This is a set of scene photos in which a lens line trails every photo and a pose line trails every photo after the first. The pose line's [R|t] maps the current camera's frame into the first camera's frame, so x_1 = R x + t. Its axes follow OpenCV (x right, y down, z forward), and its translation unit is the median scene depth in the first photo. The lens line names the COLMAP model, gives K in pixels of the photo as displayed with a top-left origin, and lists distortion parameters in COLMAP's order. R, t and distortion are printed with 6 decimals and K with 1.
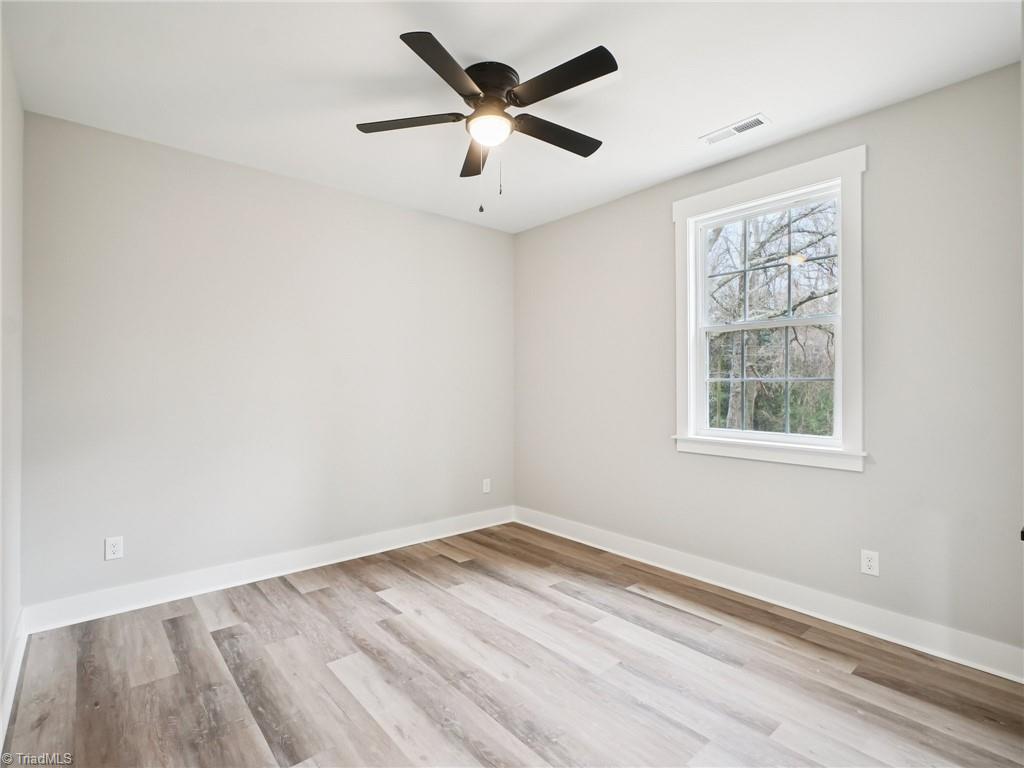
lens RADIAL K [[498.9, 0, 509.5], [0, 498.9, 385.1], [0, 0, 1]] dist [-0.012859, 0.005535]
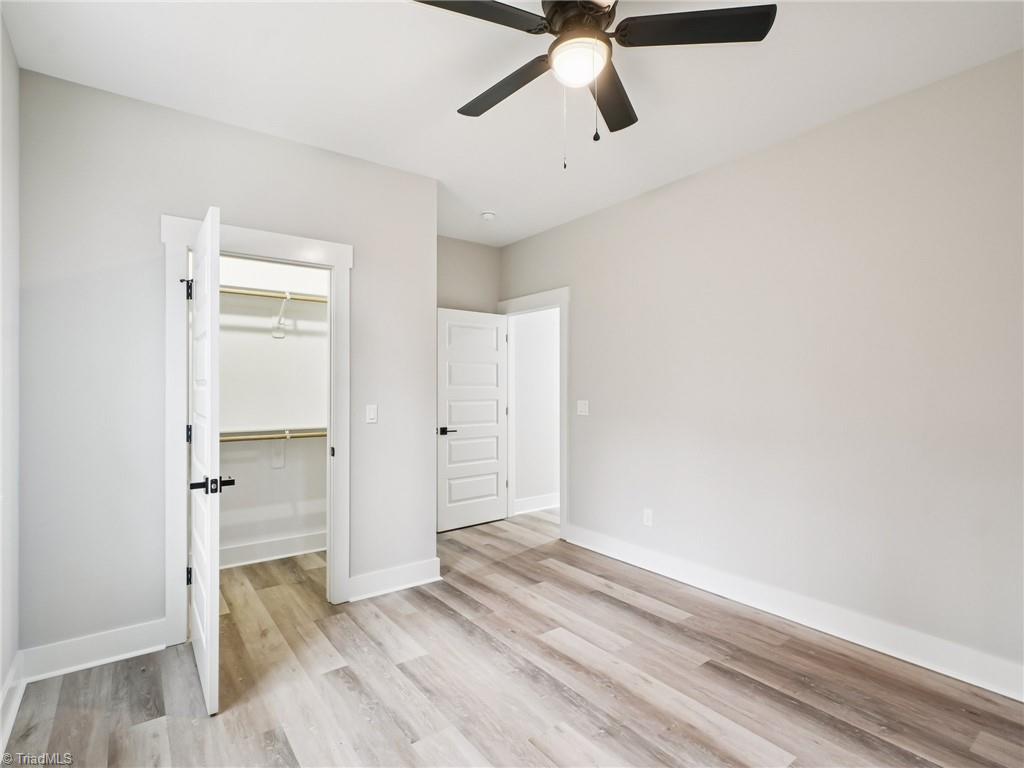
lens RADIAL K [[498.9, 0, 512.1], [0, 498.9, 384.8], [0, 0, 1]] dist [-0.012859, 0.005535]
pose [[-0.997835, -0.000202, 0.065766, 0.017239], [-0.000506, 0.999989, -0.004601, -0.004553], [-0.065765, -0.004624, -0.997824, 2.010819]]
